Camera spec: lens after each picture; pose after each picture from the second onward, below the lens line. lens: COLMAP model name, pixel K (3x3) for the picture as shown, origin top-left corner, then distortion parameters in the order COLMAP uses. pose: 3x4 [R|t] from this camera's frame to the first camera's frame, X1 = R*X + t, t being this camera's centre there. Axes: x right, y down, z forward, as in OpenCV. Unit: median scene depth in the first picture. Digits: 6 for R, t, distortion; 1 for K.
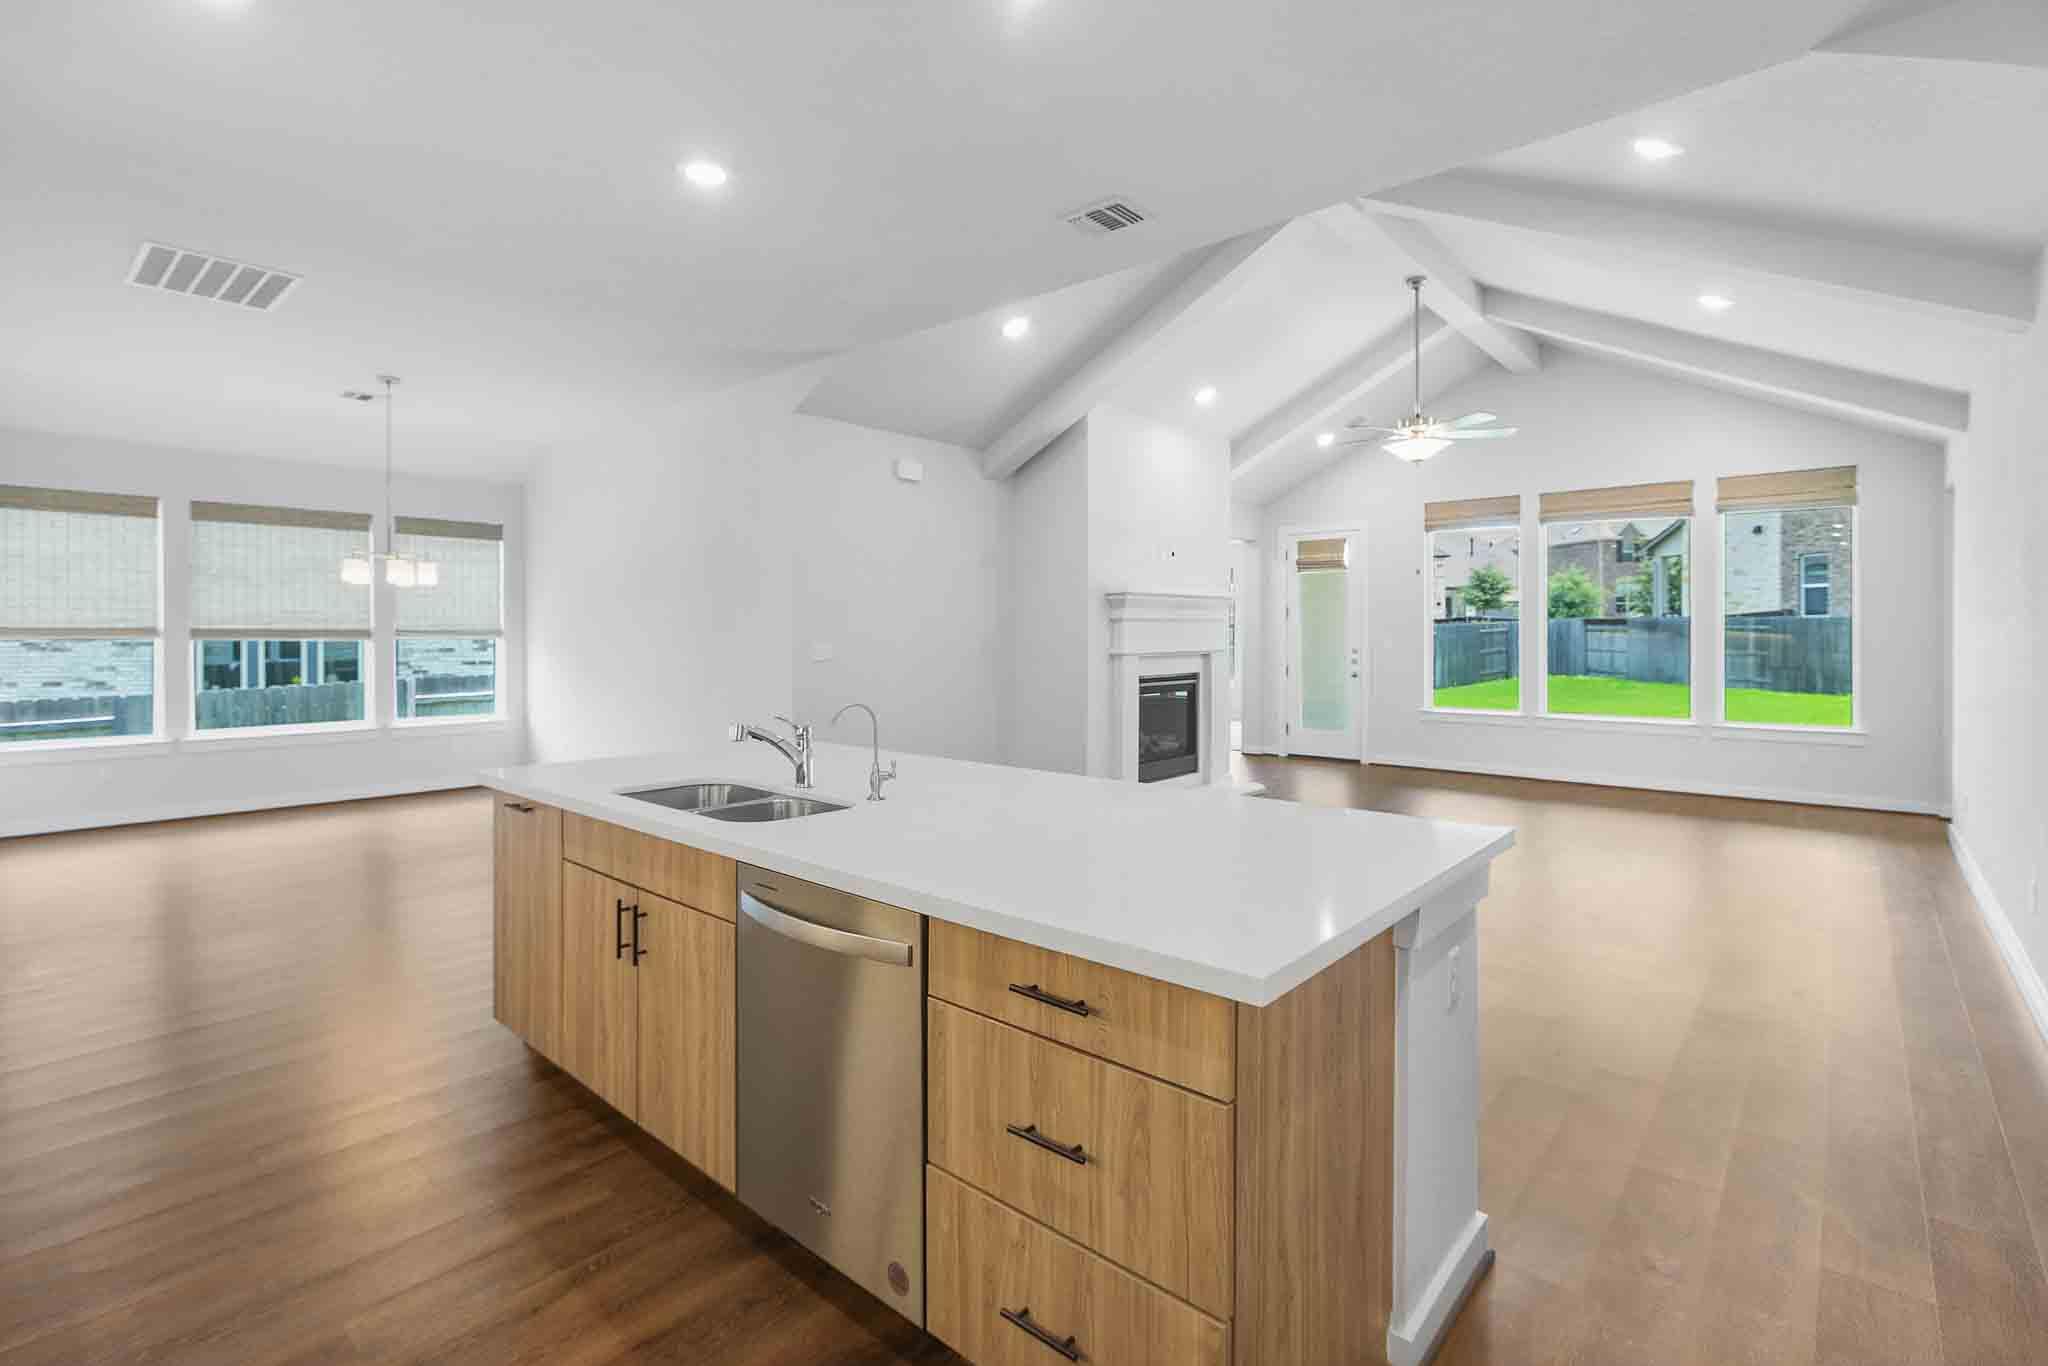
lens RADIAL K [[937.4, 0, 964.1], [0, 937.4, 626.5], [0, 0, 1]] dist [-0.011986, 0.005203]
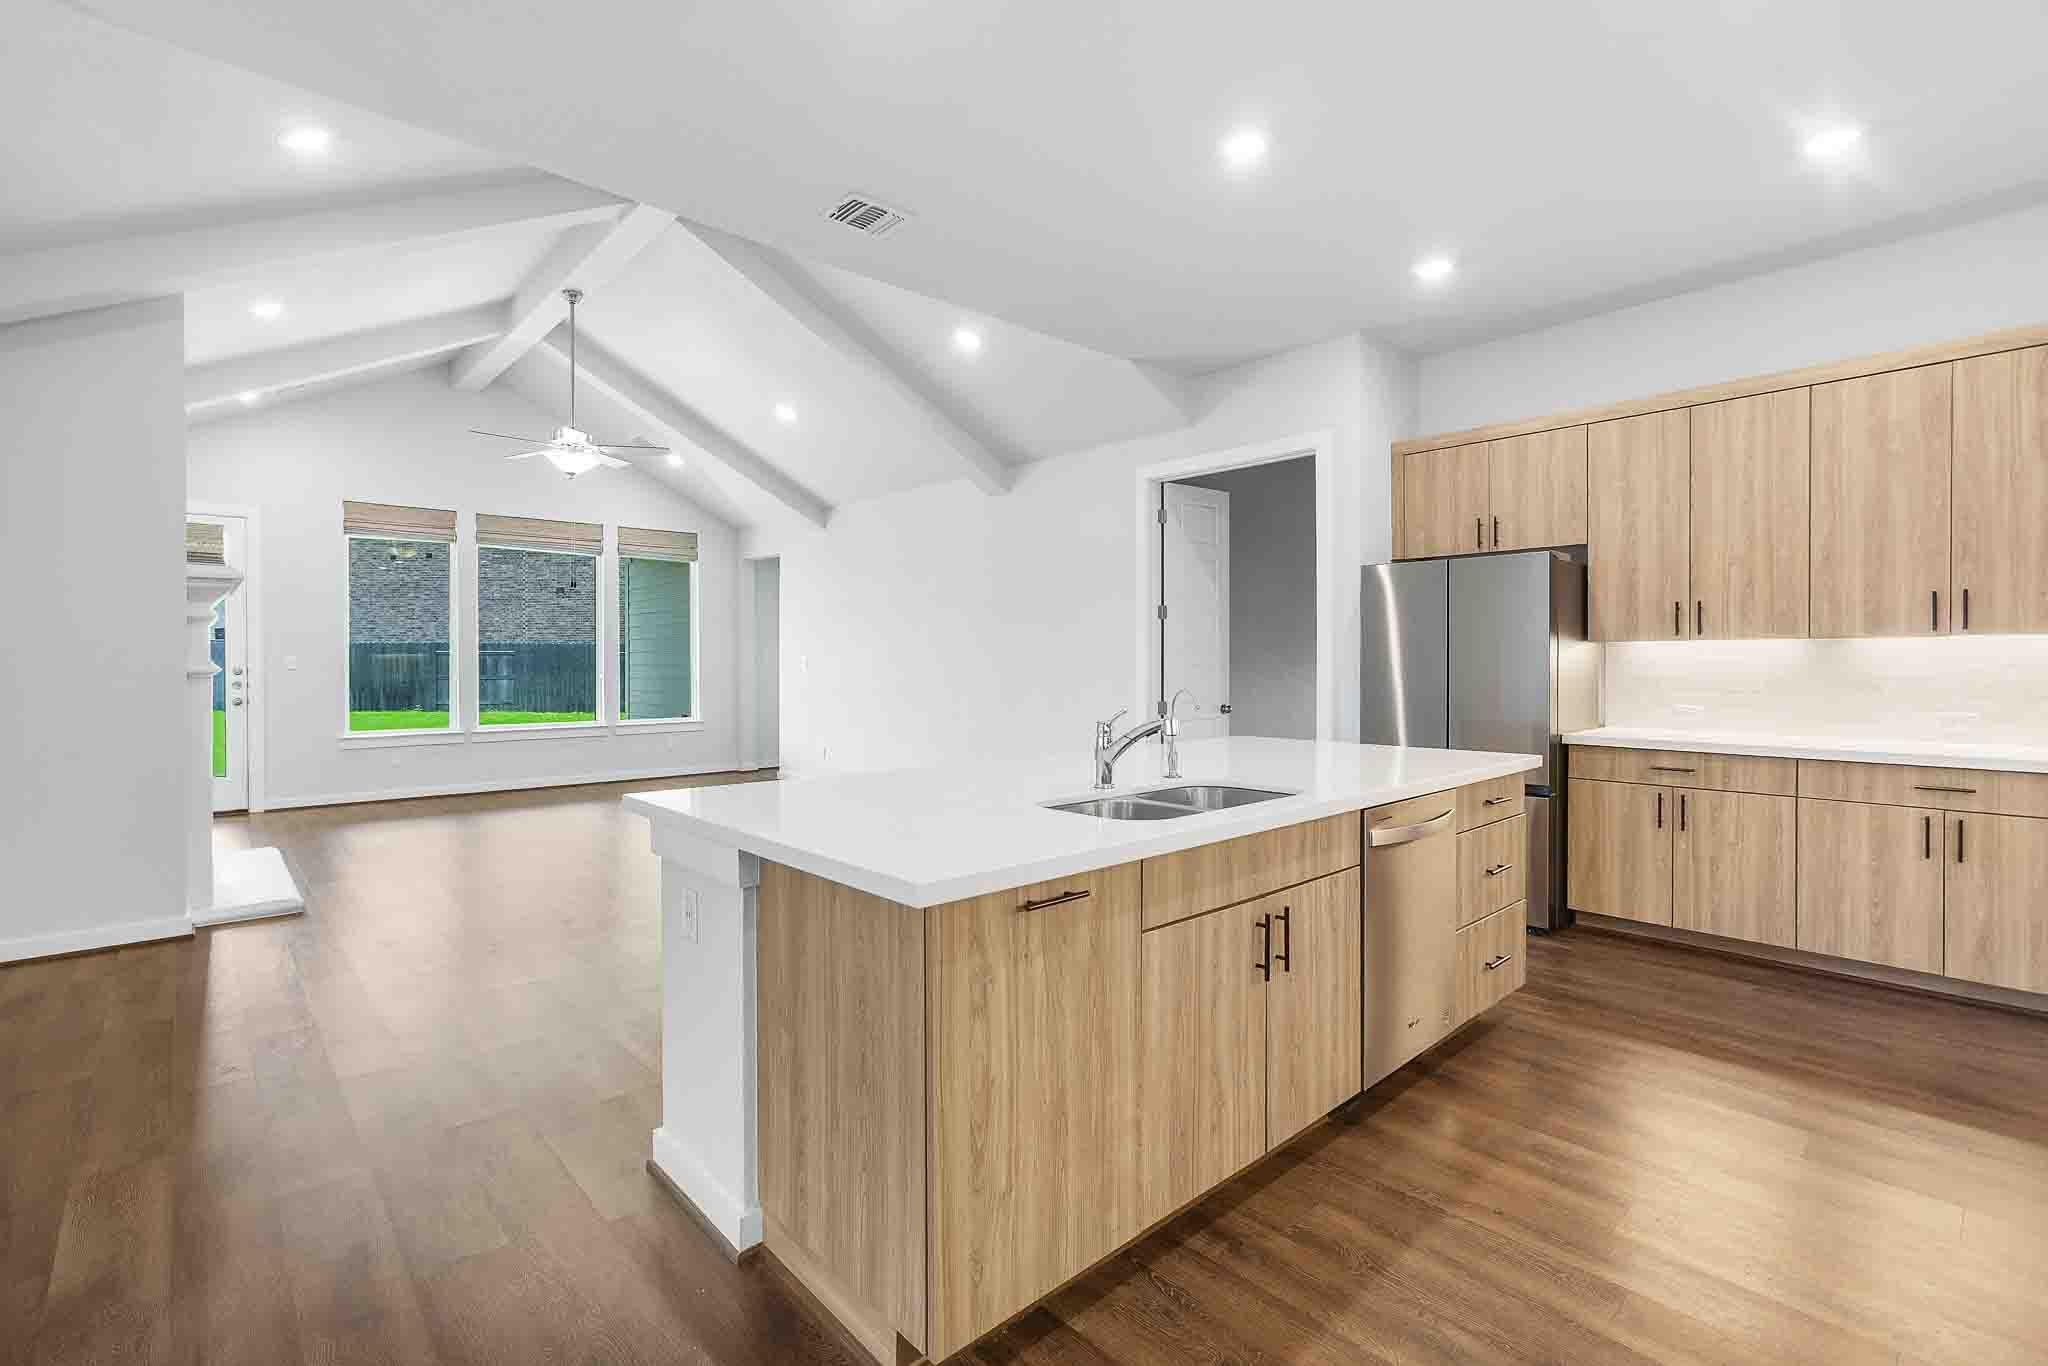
lens RADIAL K [[937.4, 0, 1008.6], [0, 937.4, 665.9], [0, 0, 1]] dist [-0.011986, 0.005203]
pose [[0.090340, -0.008476, 0.995875, -0.365702], [-0.004728, 0.999949, 0.008939, 0.013584], [-0.995900, -0.005516, 0.090295, 0.334929]]
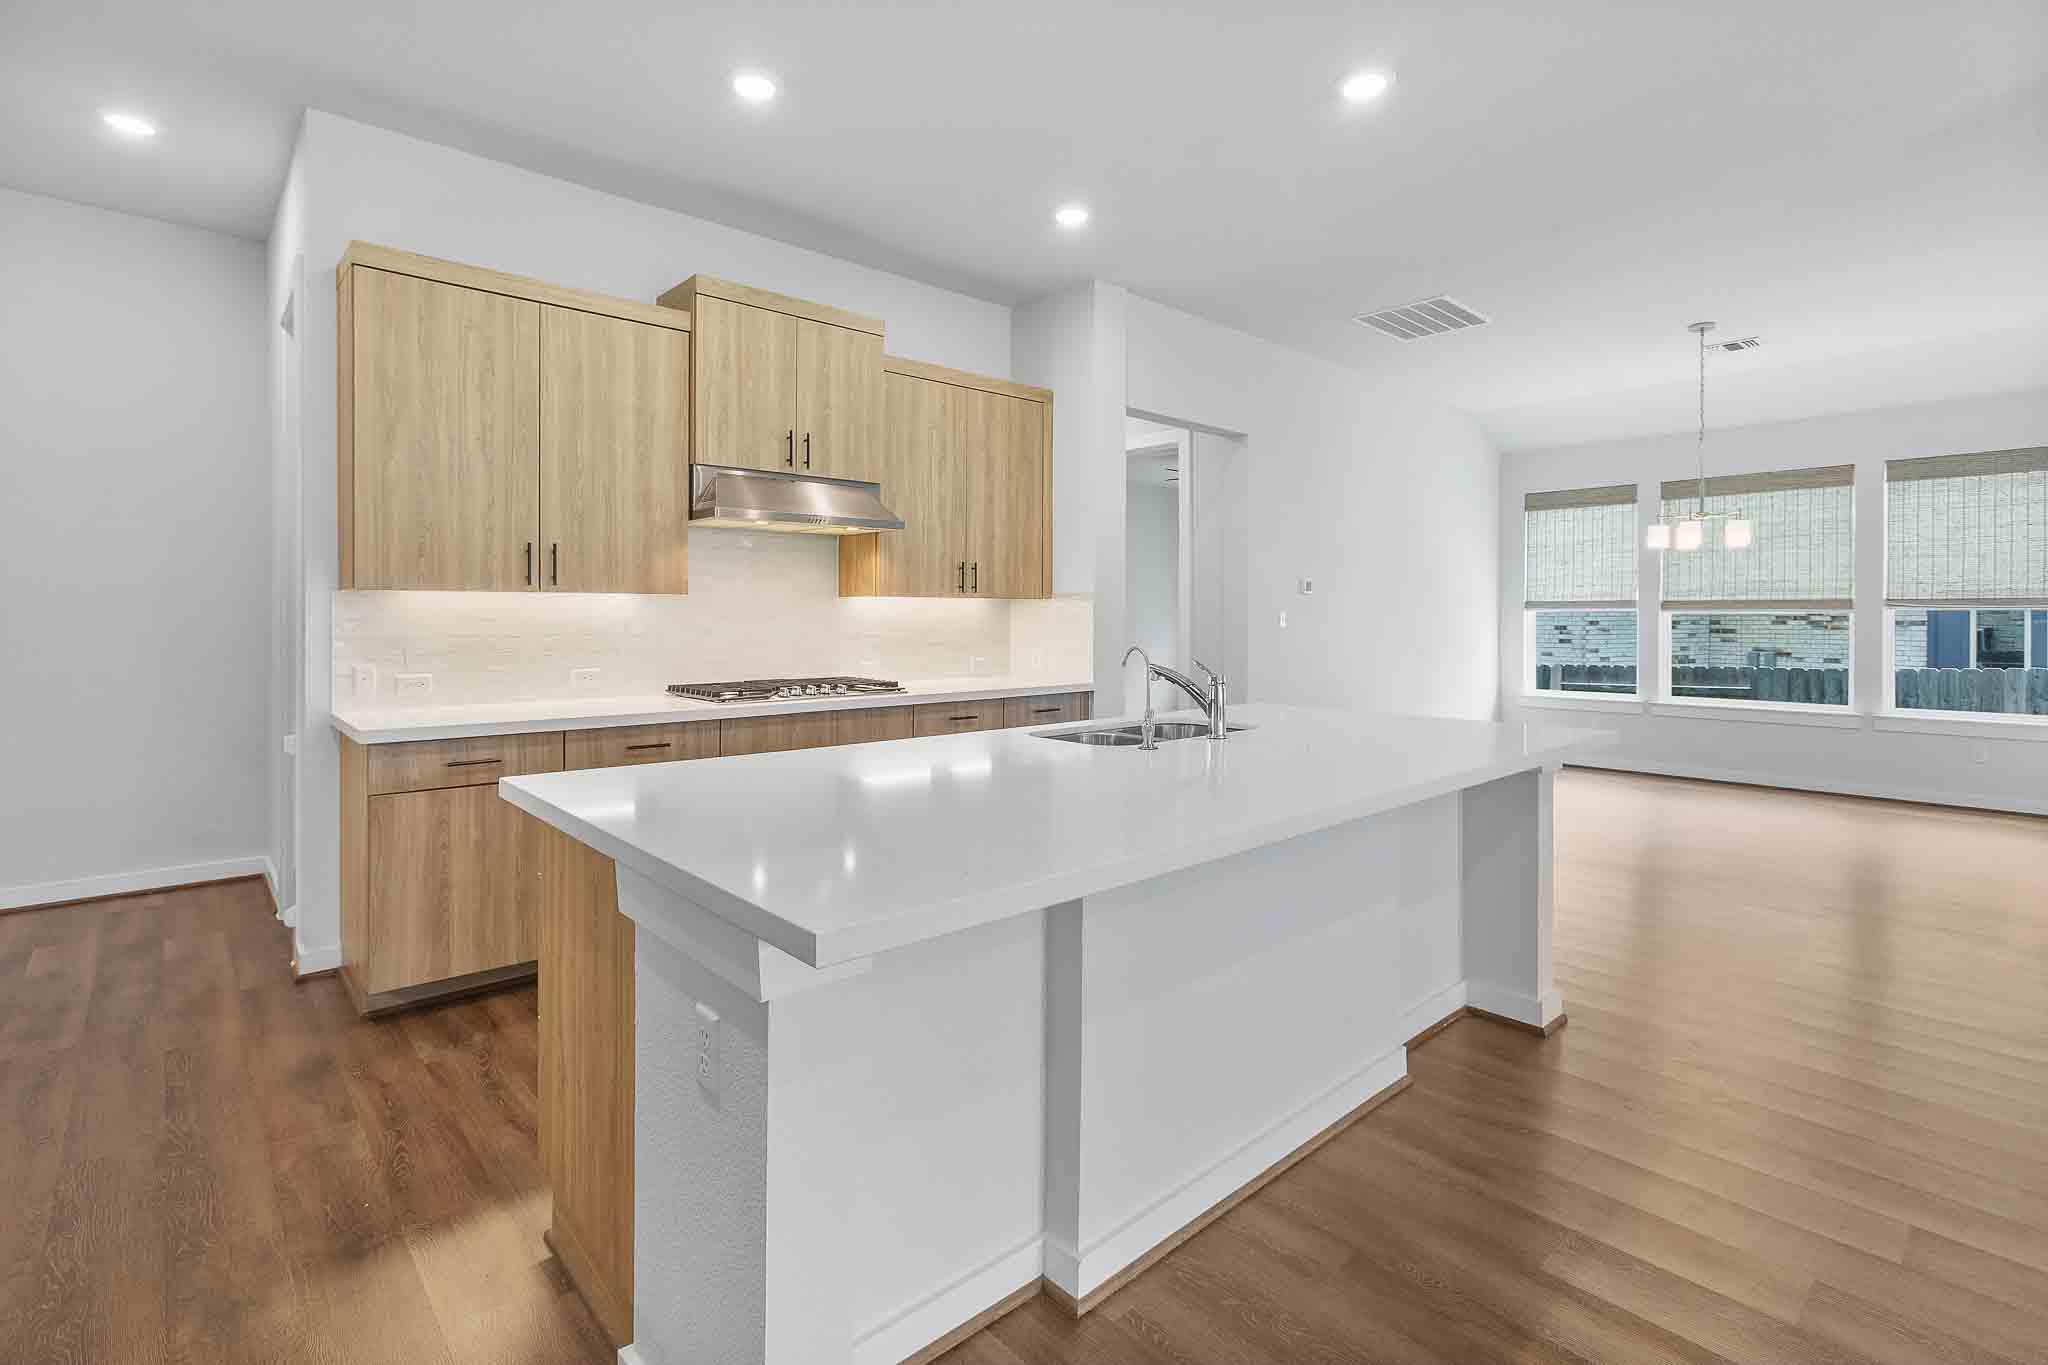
lens RADIAL K [[937.4, 0, 1021.1], [0, 937.4, 621.8], [0, 0, 1]] dist [-0.011986, 0.005203]
pose [[-0.096052, 0.005313, -0.995362, 0.275736], [0.004322, 0.999979, 0.004921, 0.015233], [0.995367, -0.003829, -0.096073, 0.299107]]
